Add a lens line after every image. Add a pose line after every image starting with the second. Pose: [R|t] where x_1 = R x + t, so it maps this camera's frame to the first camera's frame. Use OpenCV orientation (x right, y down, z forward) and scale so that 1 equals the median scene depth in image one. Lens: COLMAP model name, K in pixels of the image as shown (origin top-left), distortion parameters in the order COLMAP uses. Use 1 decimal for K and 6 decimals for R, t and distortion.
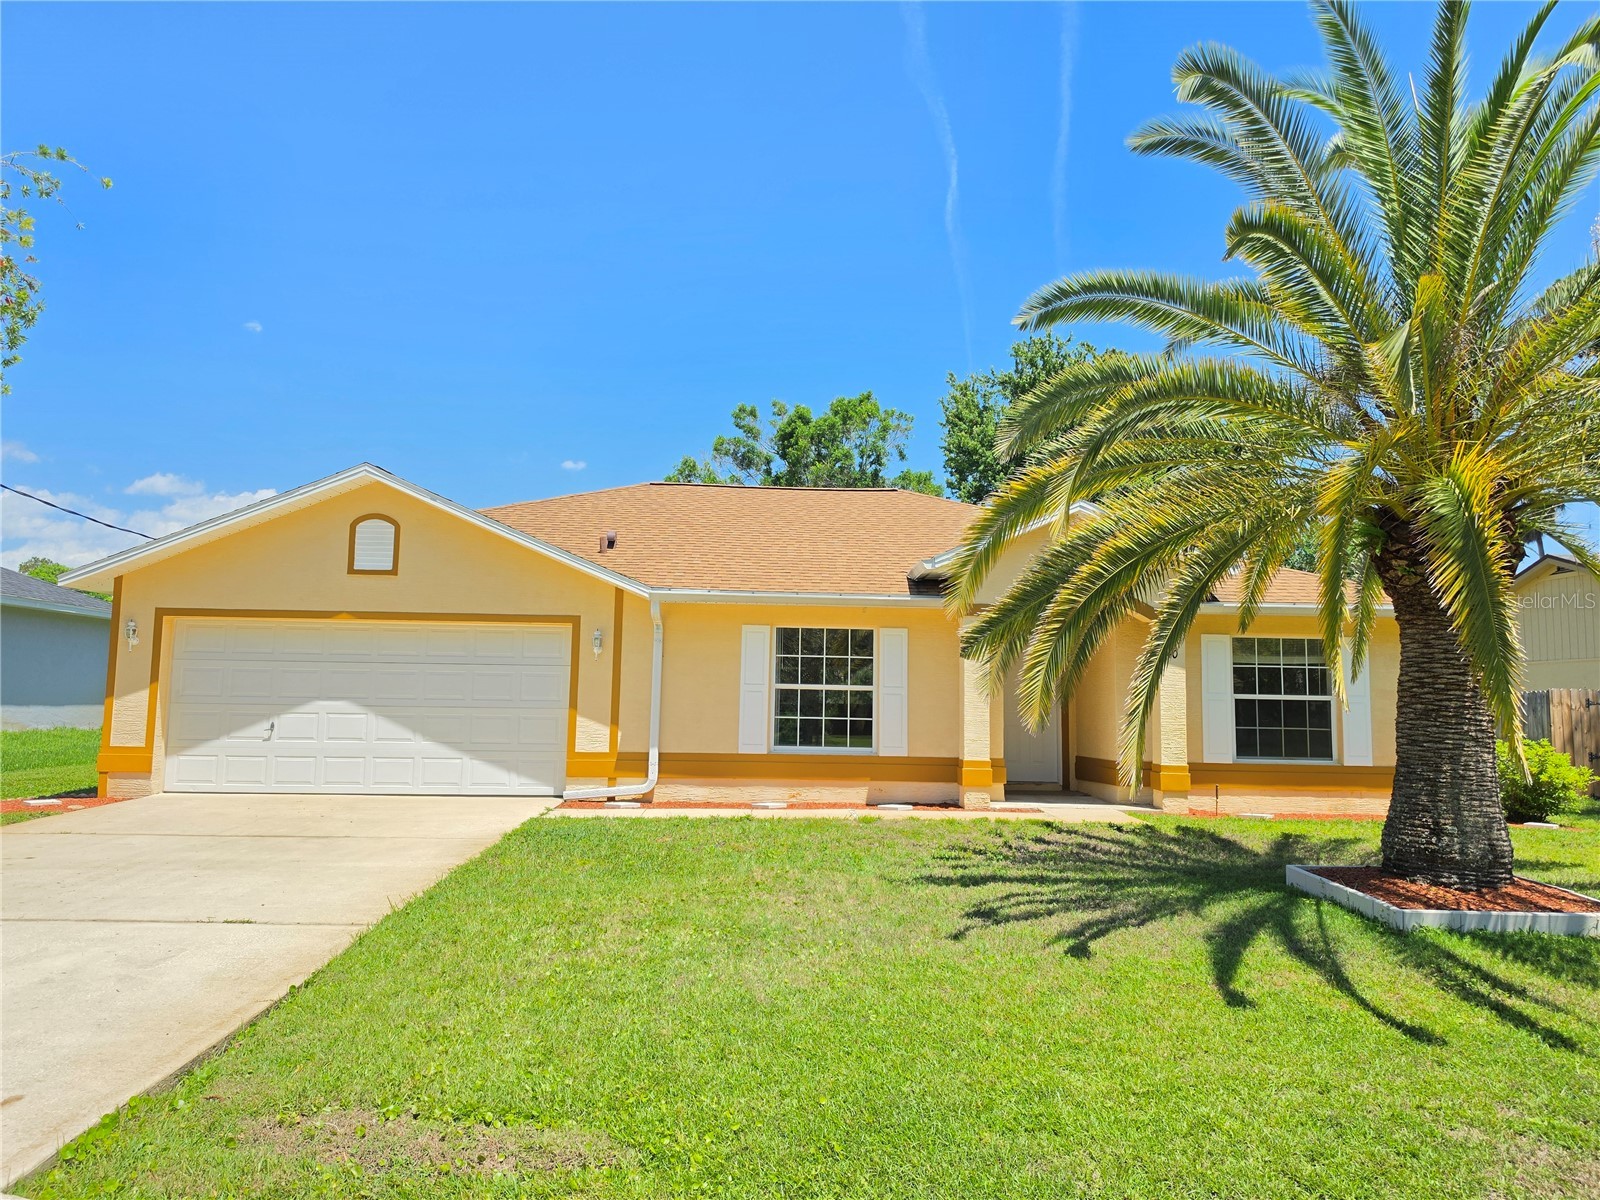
lens RADIAL K [[1093.8, 0, 798.9], [0, 1093.8, 605.8], [0, 0, 1]] dist [0.098211, -0.134494]
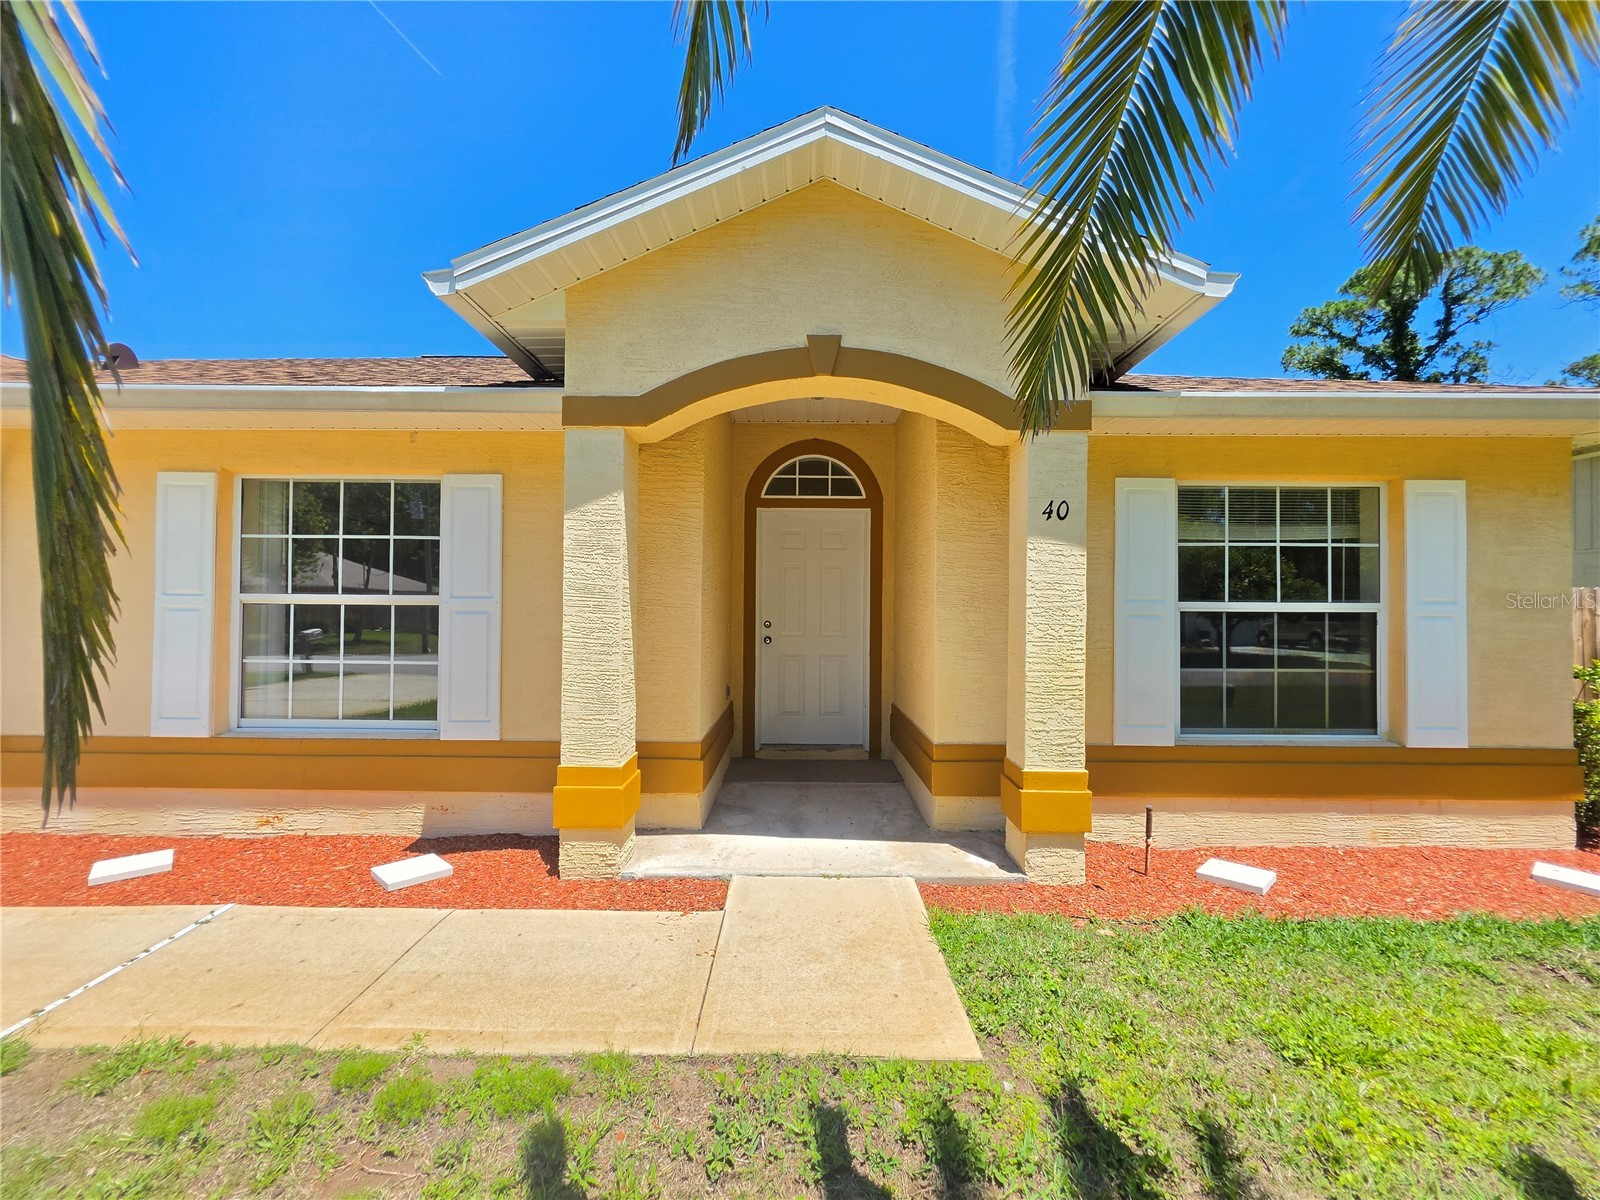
lens RADIAL K [[646.3, 0, 800.0], [0, 646.3, 600.0], [0, 0, 1]] dist [-0.004784, 0.000412]
pose [[0.999053, -0.010718, -0.042174, 0.245835], [0.013965, 0.996898, 0.077456, 0.056149], [0.041213, -0.077972, 0.996103, 0.731822]]
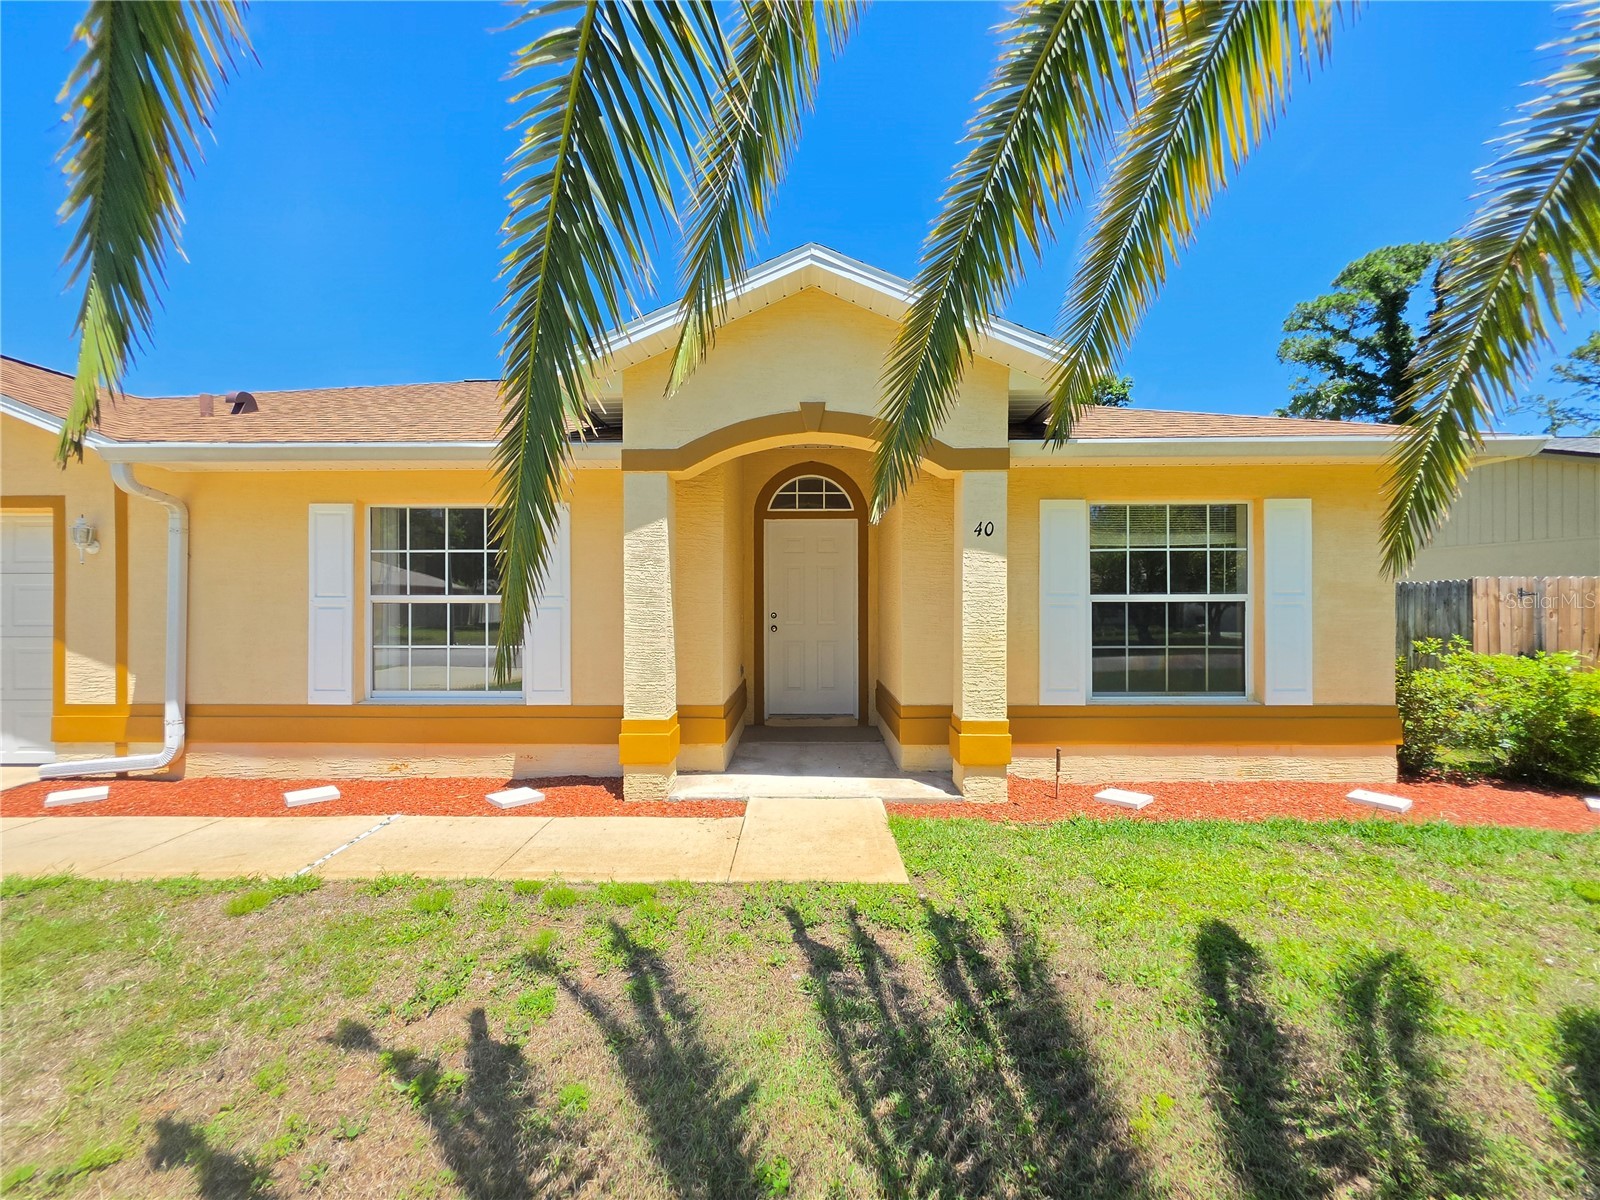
lens RADIAL K [[646.3, 0, 800.0], [0, 646.3, 600.0], [0, 0, 1]] dist [-0.004784, 0.000412]
pose [[0.998377, -0.019768, -0.053412, 0.254842], [0.024505, 0.995682, 0.089542, 0.047122], [0.051412, -0.090705, 0.994550, 0.644990]]
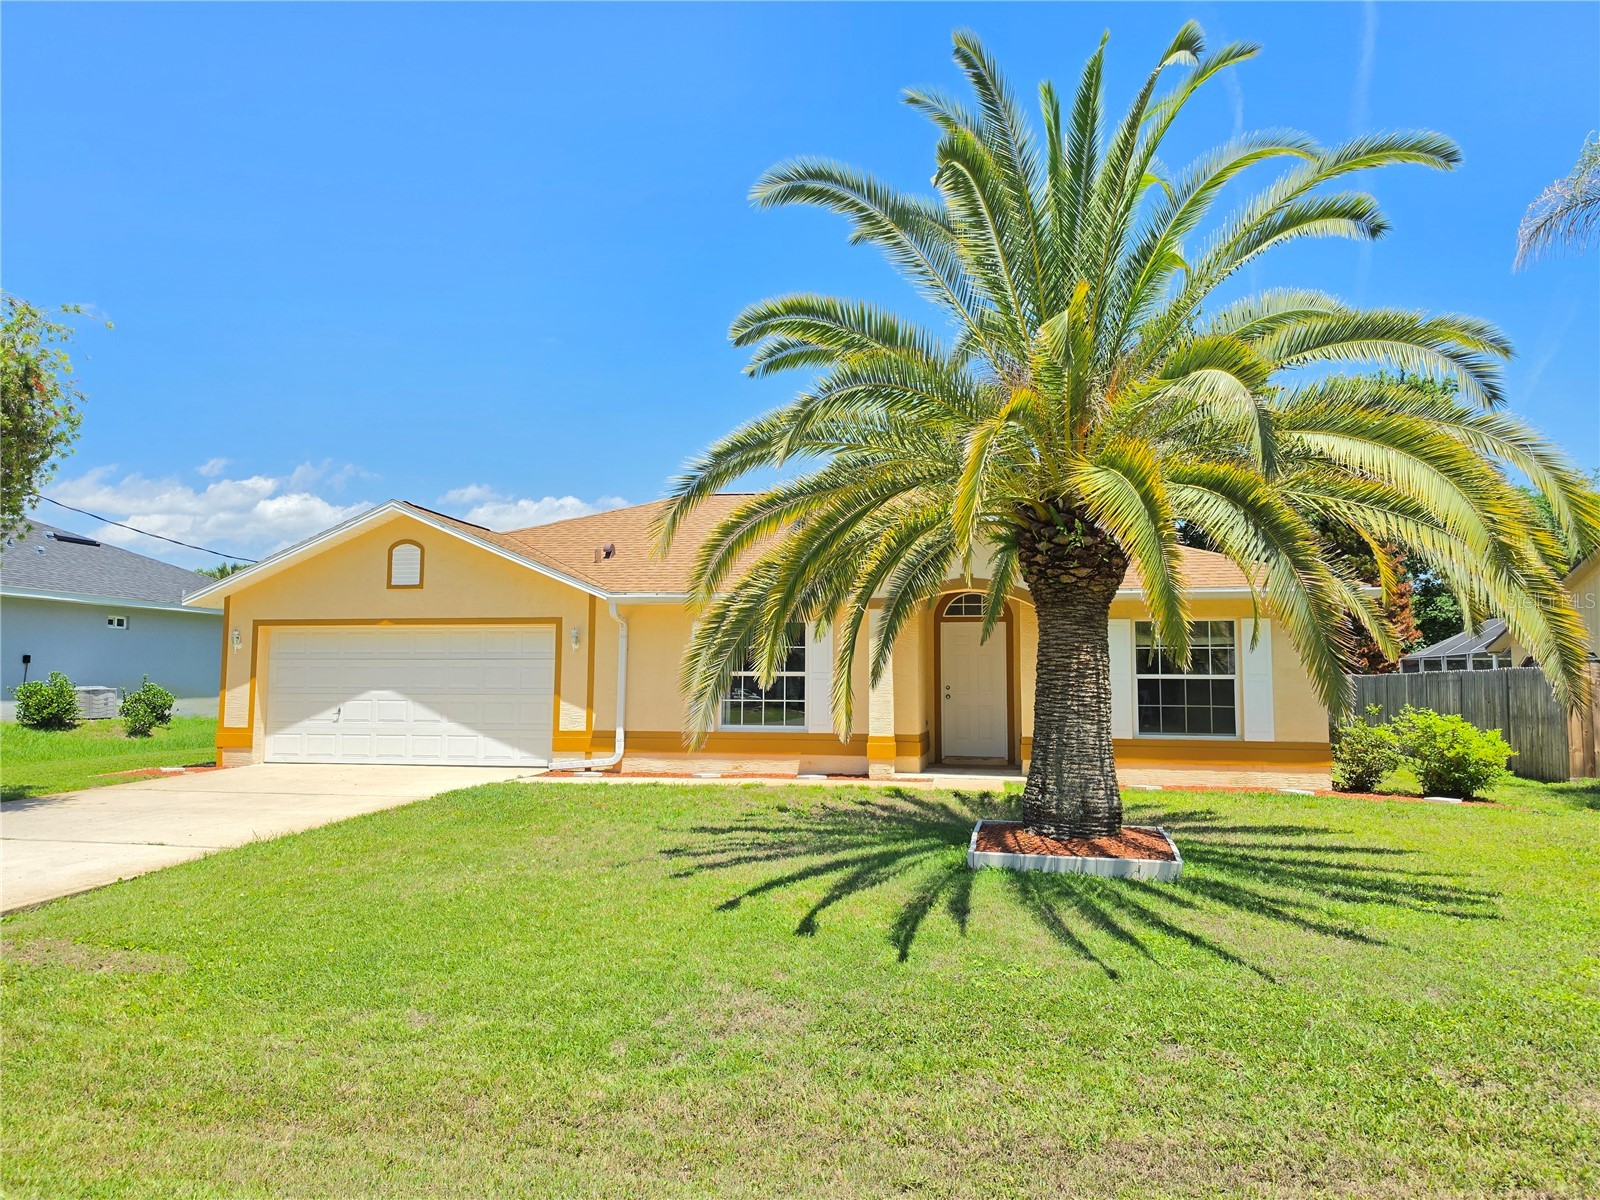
lens RADIAL K [[1093.8, 0, 798.9], [0, 1093.8, 605.8], [0, 0, 1]] dist [0.098211, -0.134494]
pose [[0.973912, -0.028463, -0.225134, 0.326012], [0.031682, 0.999441, 0.010698, -0.008229], [0.224704, -0.017552, 0.974269, -0.111257]]
